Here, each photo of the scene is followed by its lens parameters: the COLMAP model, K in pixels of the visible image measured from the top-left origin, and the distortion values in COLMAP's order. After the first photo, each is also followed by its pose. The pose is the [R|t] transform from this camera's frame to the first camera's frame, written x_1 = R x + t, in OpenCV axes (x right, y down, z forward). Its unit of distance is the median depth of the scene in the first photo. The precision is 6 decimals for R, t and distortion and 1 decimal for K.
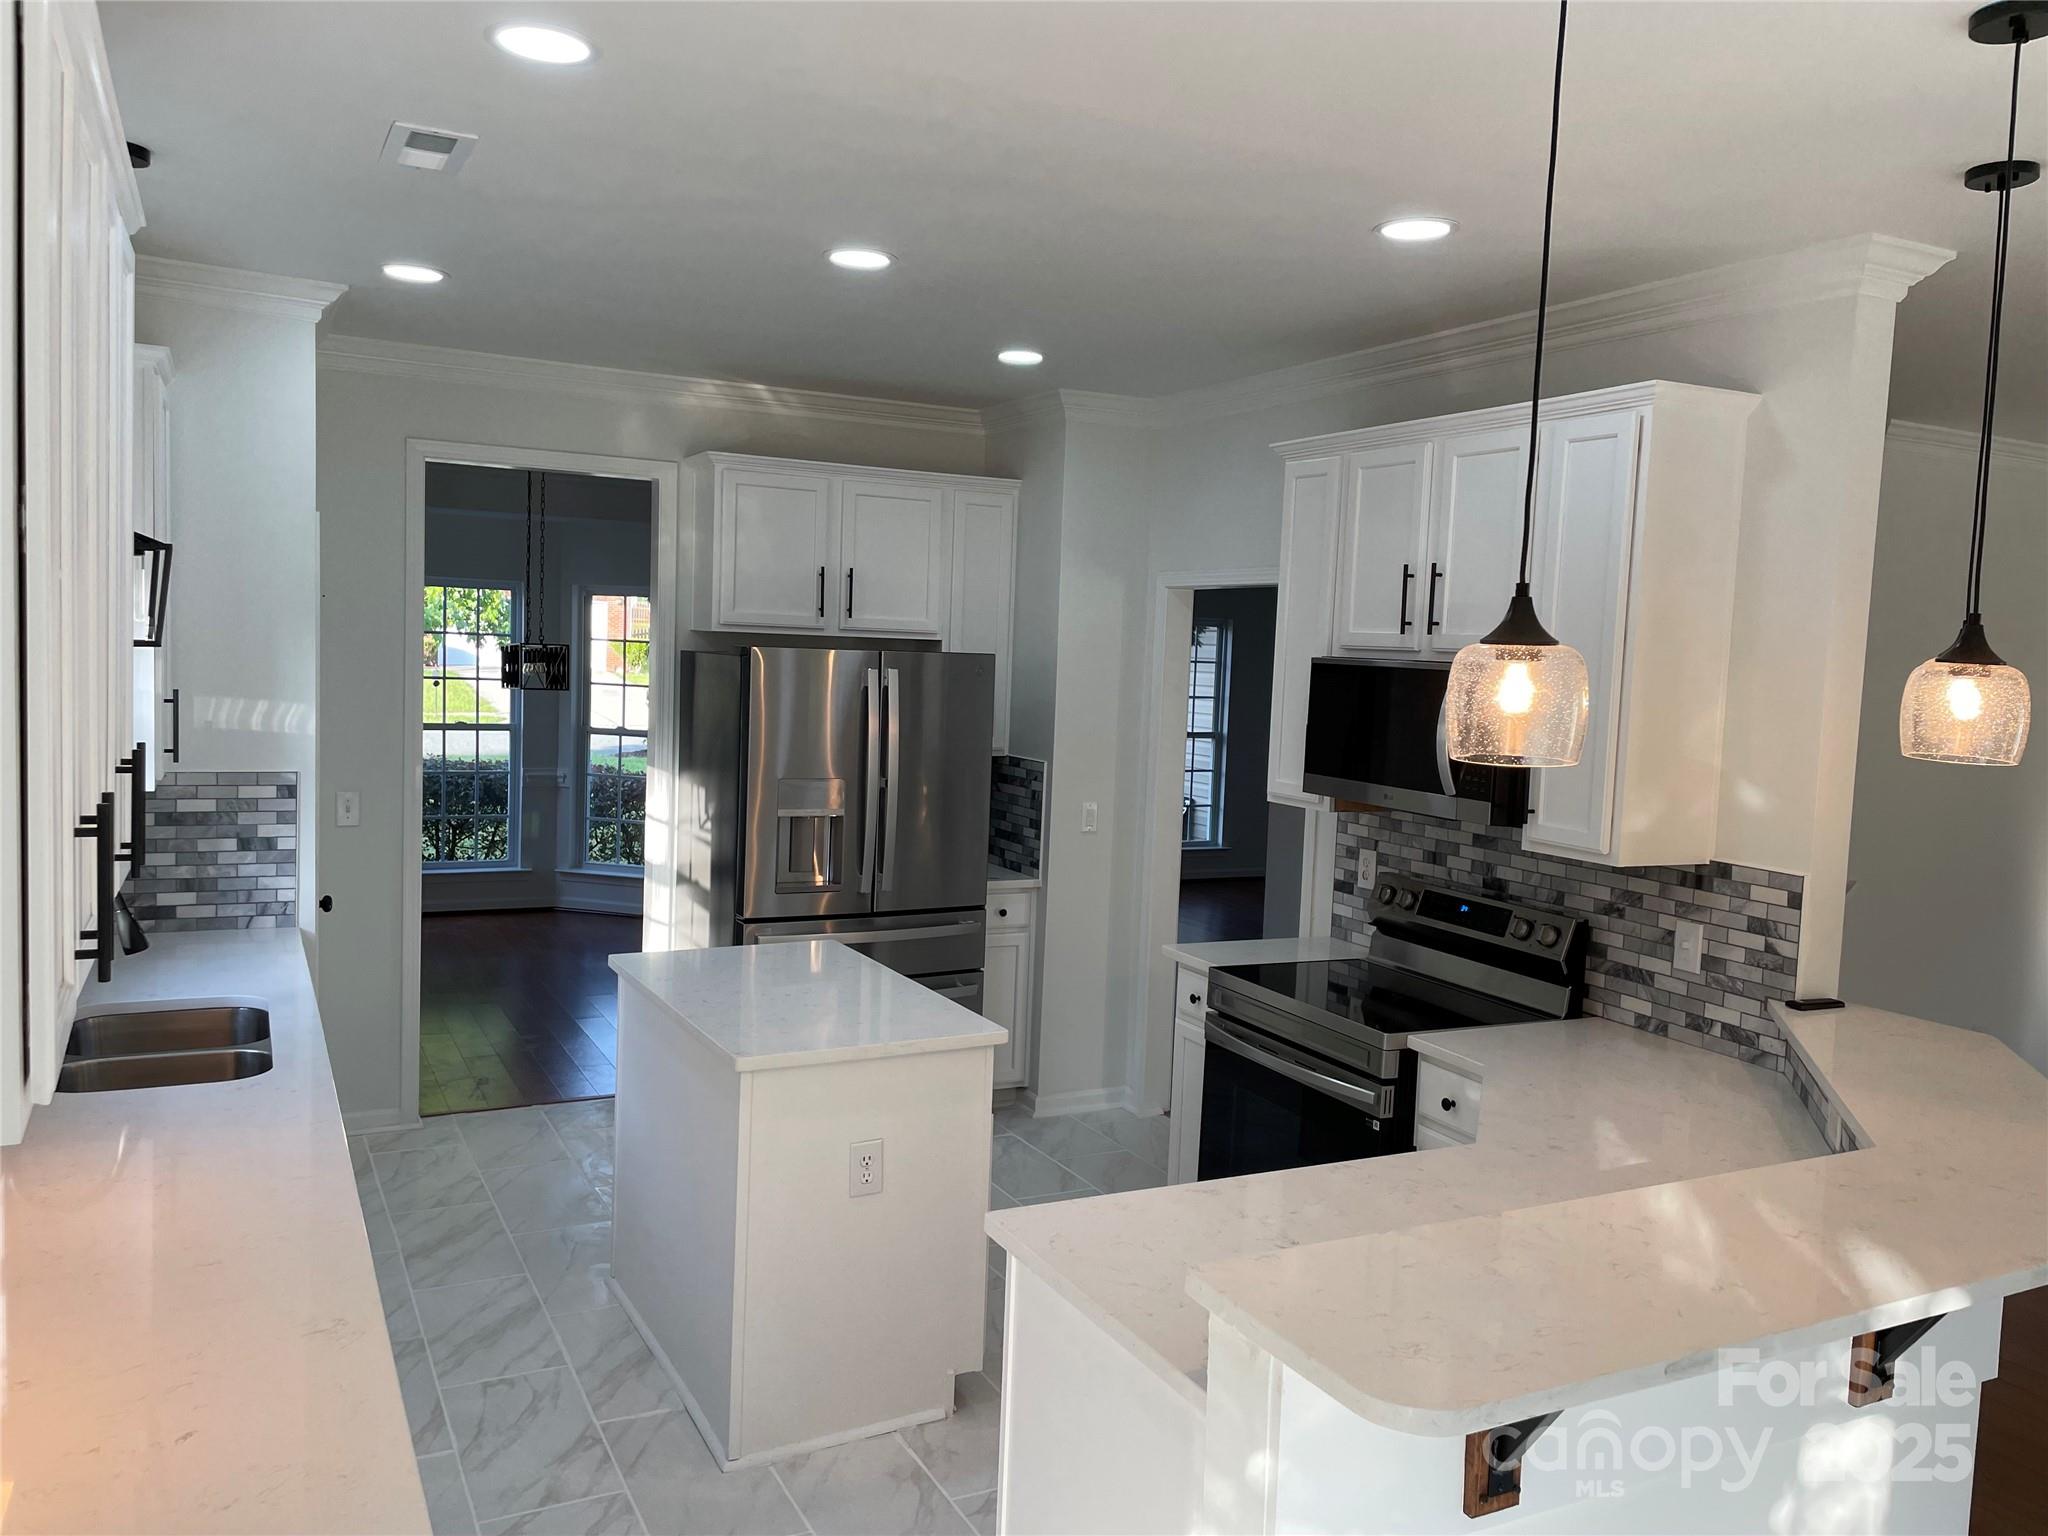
lens RADIAL K [[1539.3, 0, 1026.0], [0, 1539.3, 751.1], [0, 0, 1]] dist [0.090552, -0.128917]
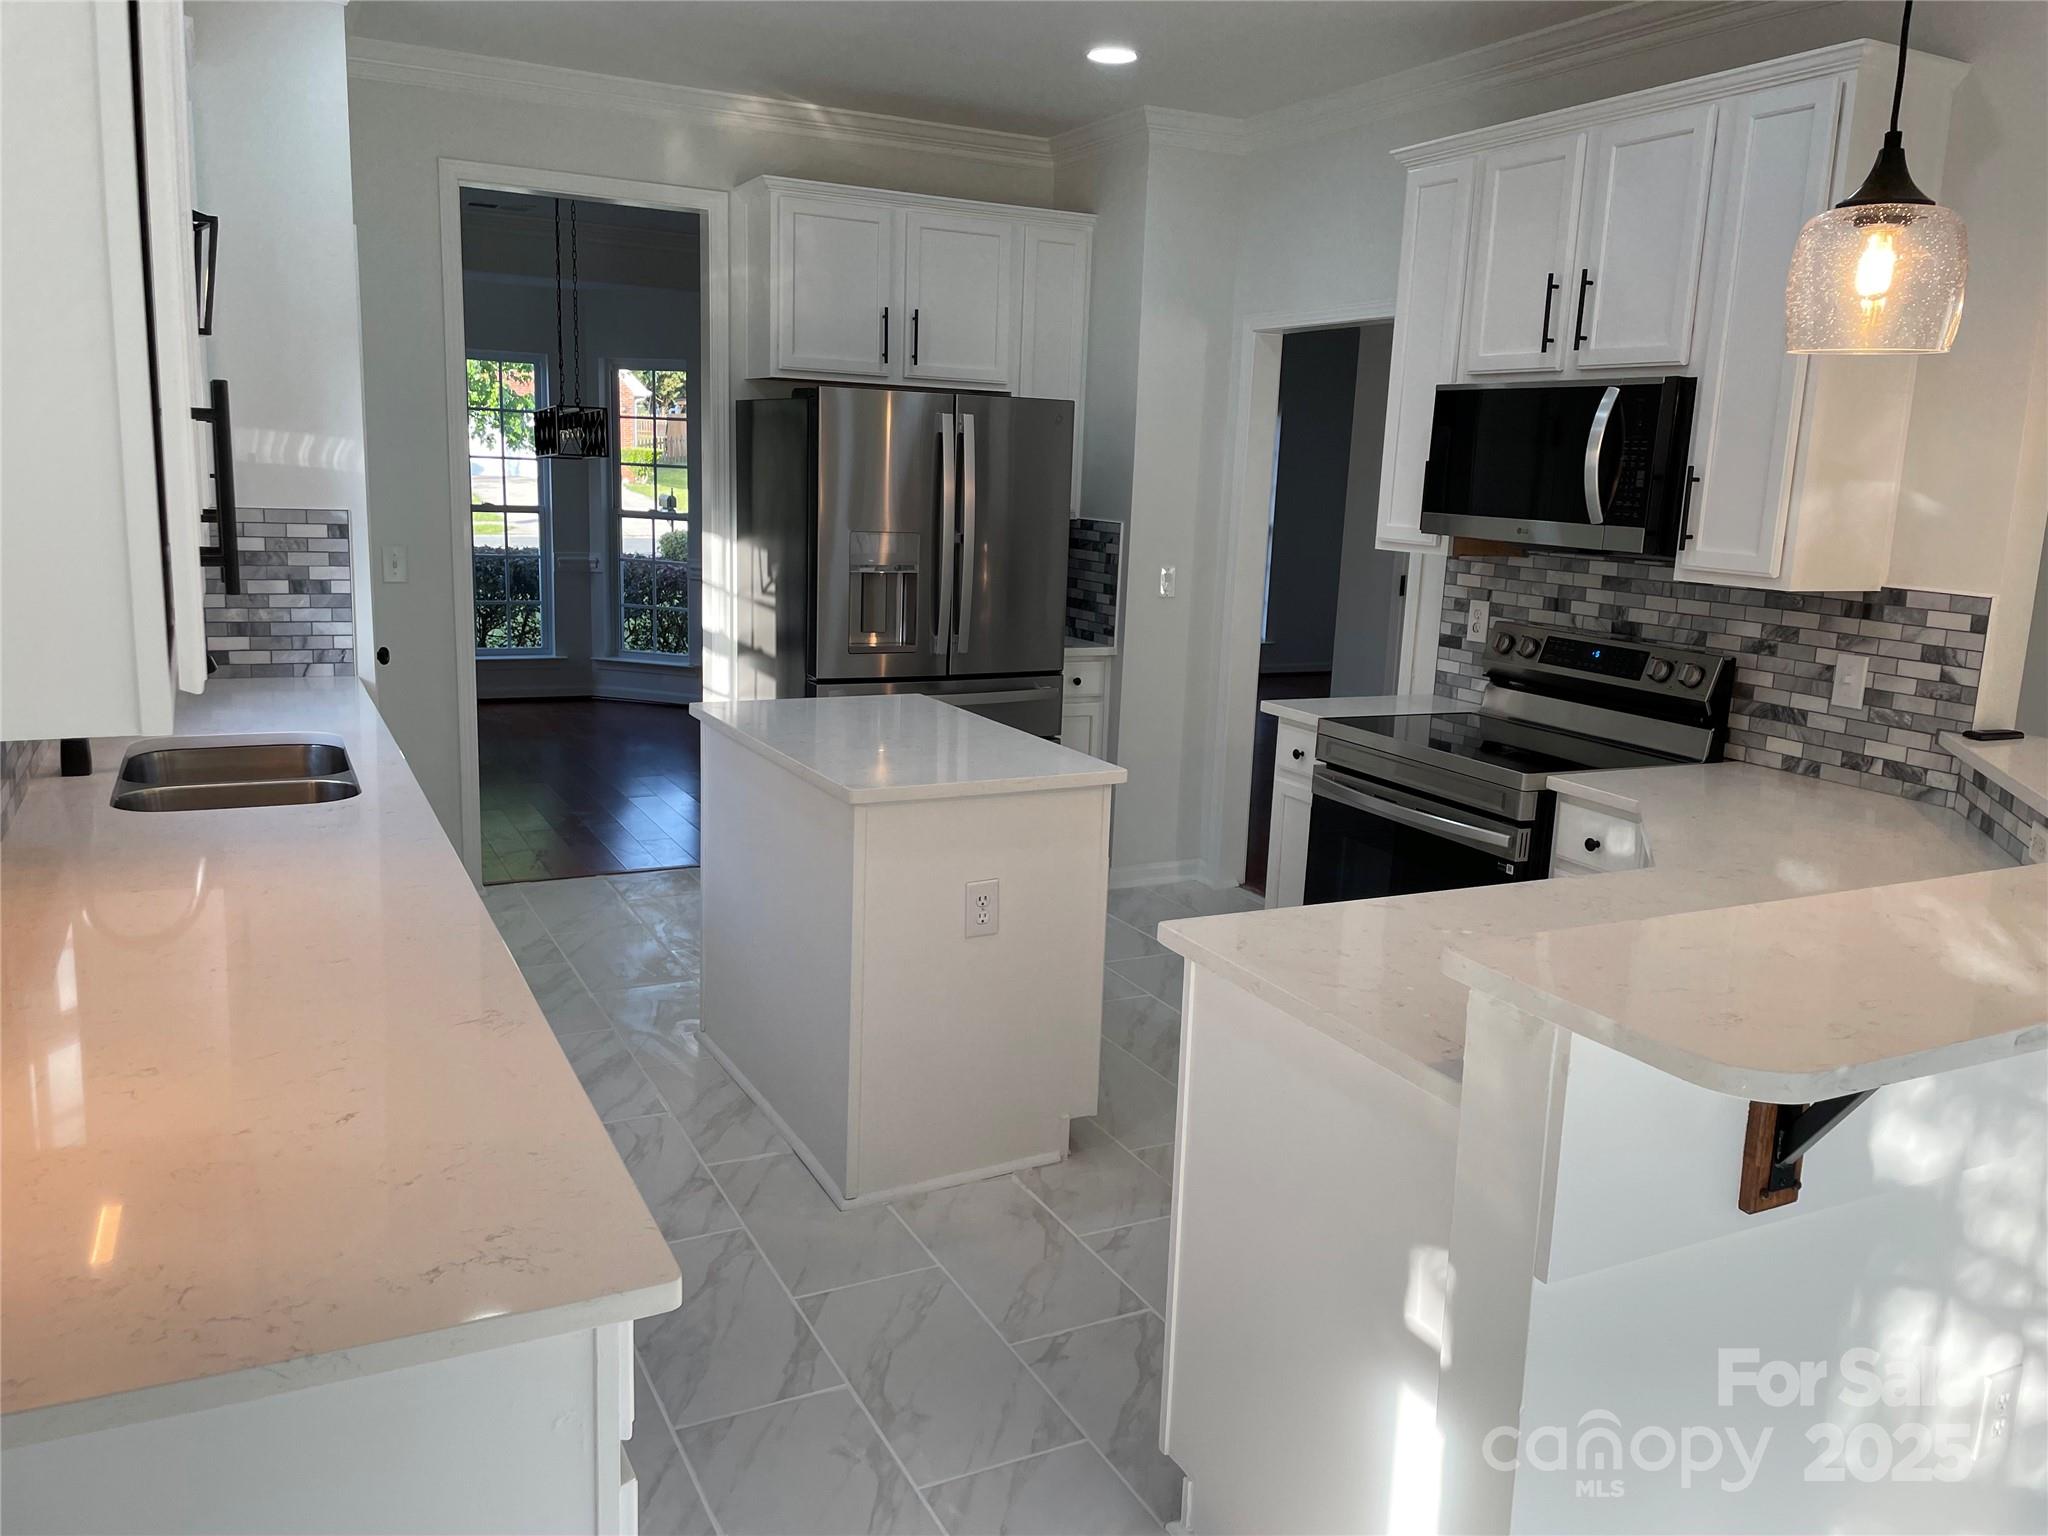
lens RADIAL K [[1541.0, 0, 1033.8], [0, 1541.0, 748.5], [0, 0, 1]] dist [0.088493, -0.126655]
pose [[0.999999, -0.000845, 0.001110, -0.057259], [0.000714, 0.993569, 0.113228, 0.050397], [-0.001198, -0.113227, 0.993568, 0.052923]]
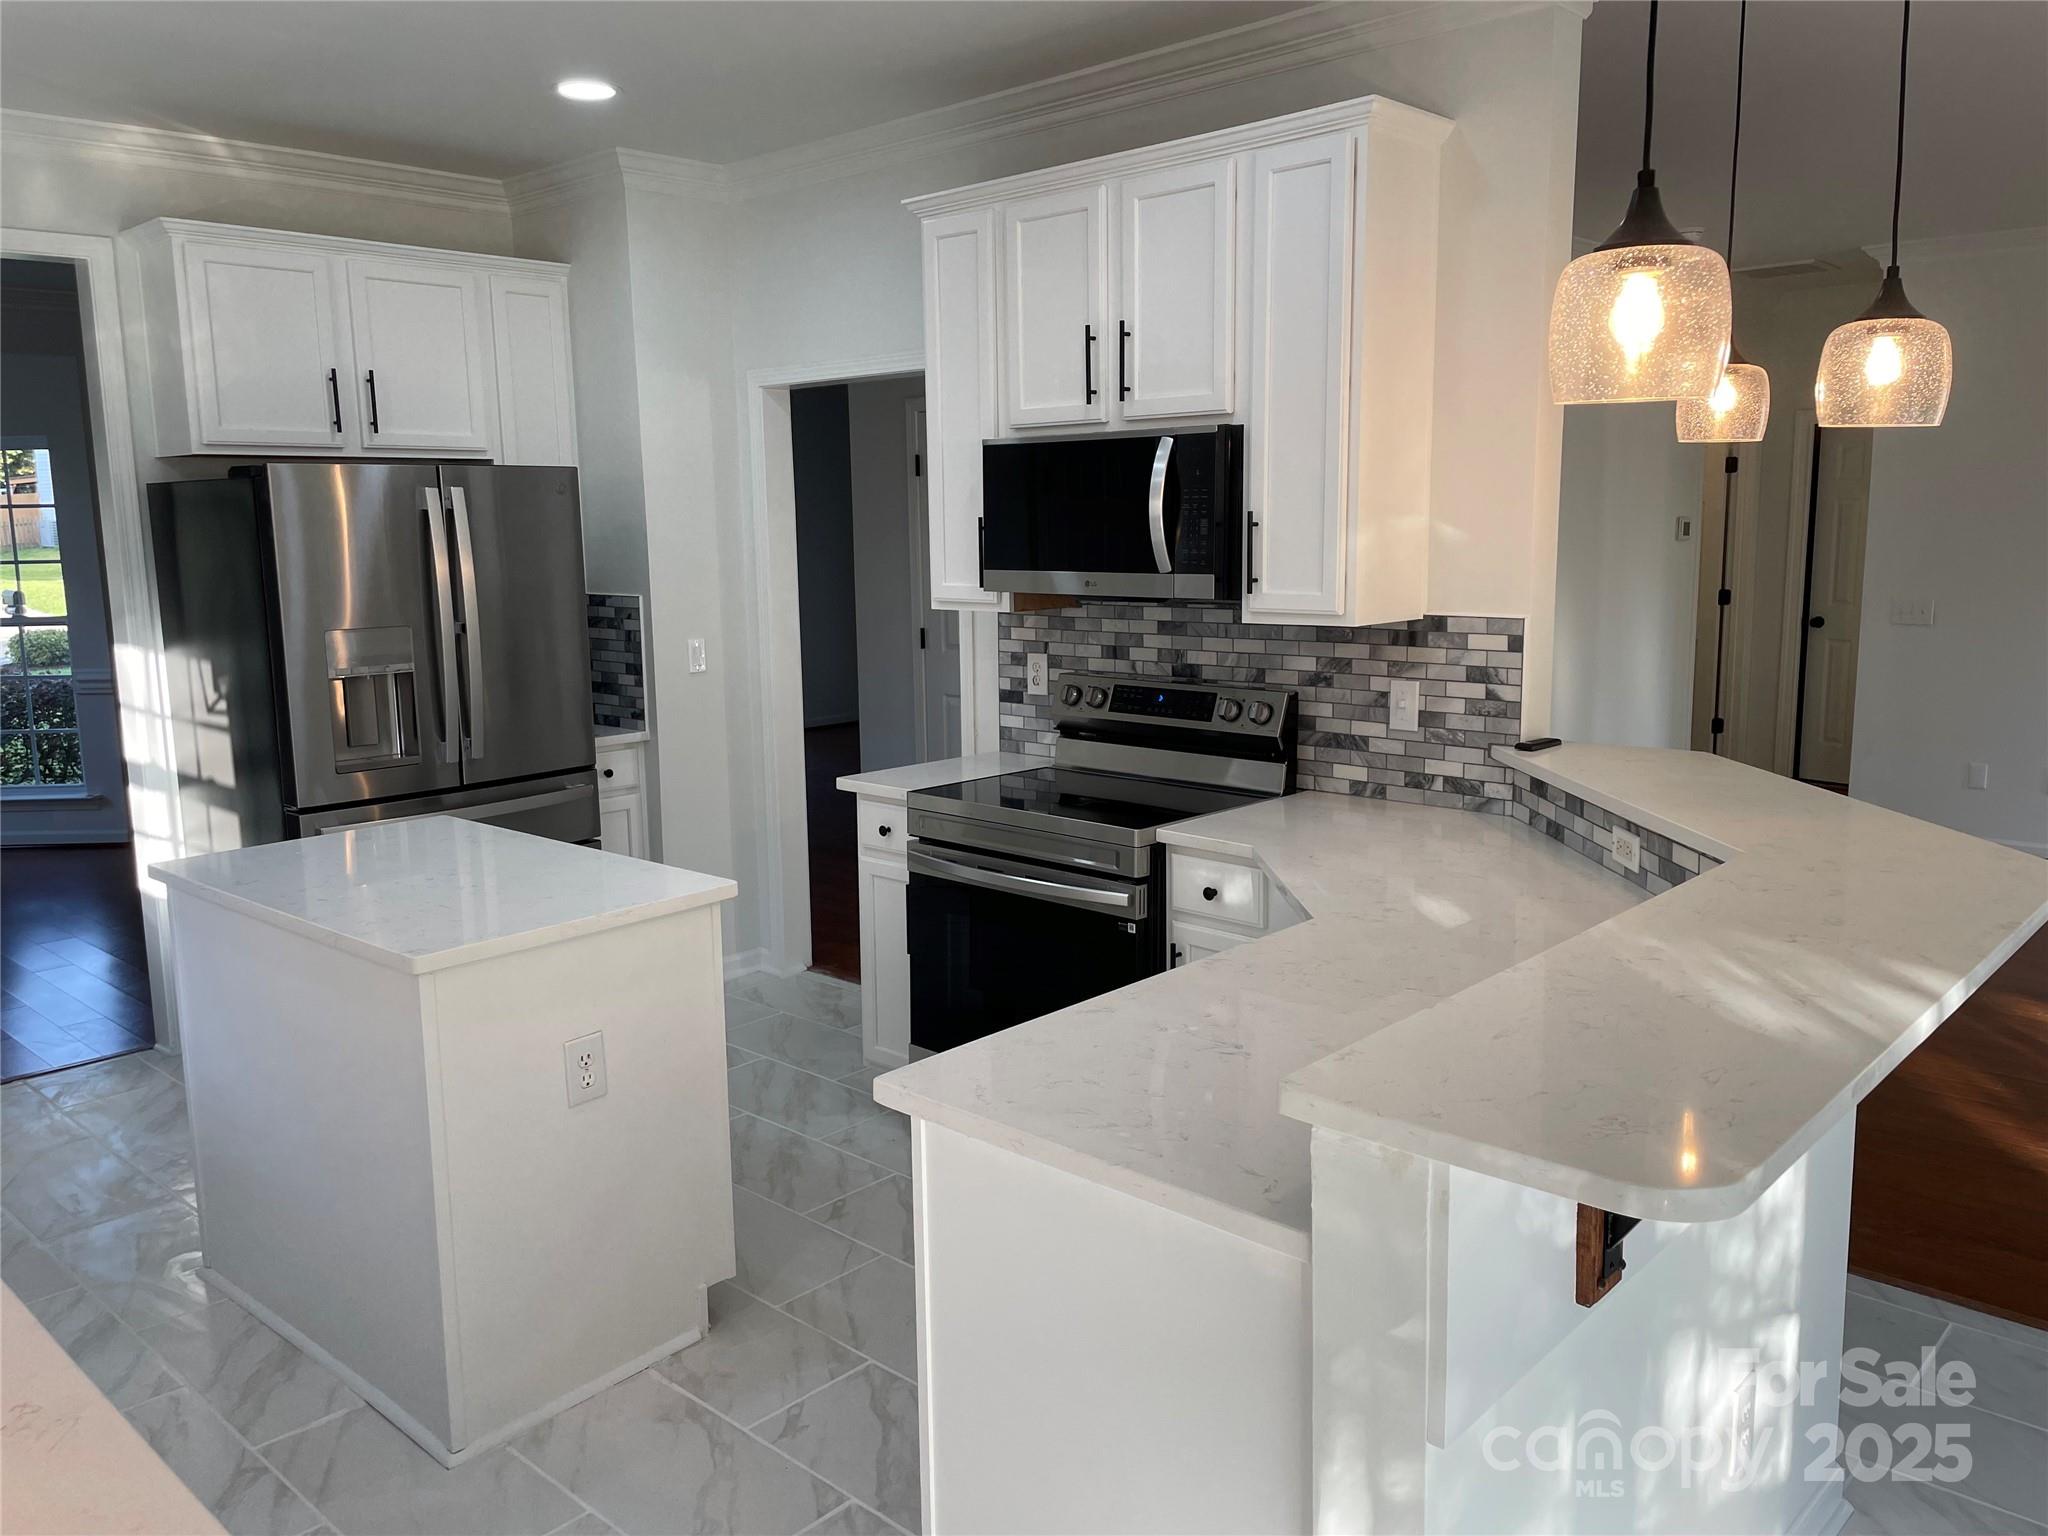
lens RADIAL K [[1539.3, 0, 1026.0], [0, 1539.3, 751.1], [0, 0, 1]] dist [0.090552, -0.128917]
pose [[0.937011, -0.105921, 0.332853, -0.111222], [0.077463, 0.992199, 0.097674, 0.033931], [-0.340602, -0.065738, 0.937907, 0.135938]]
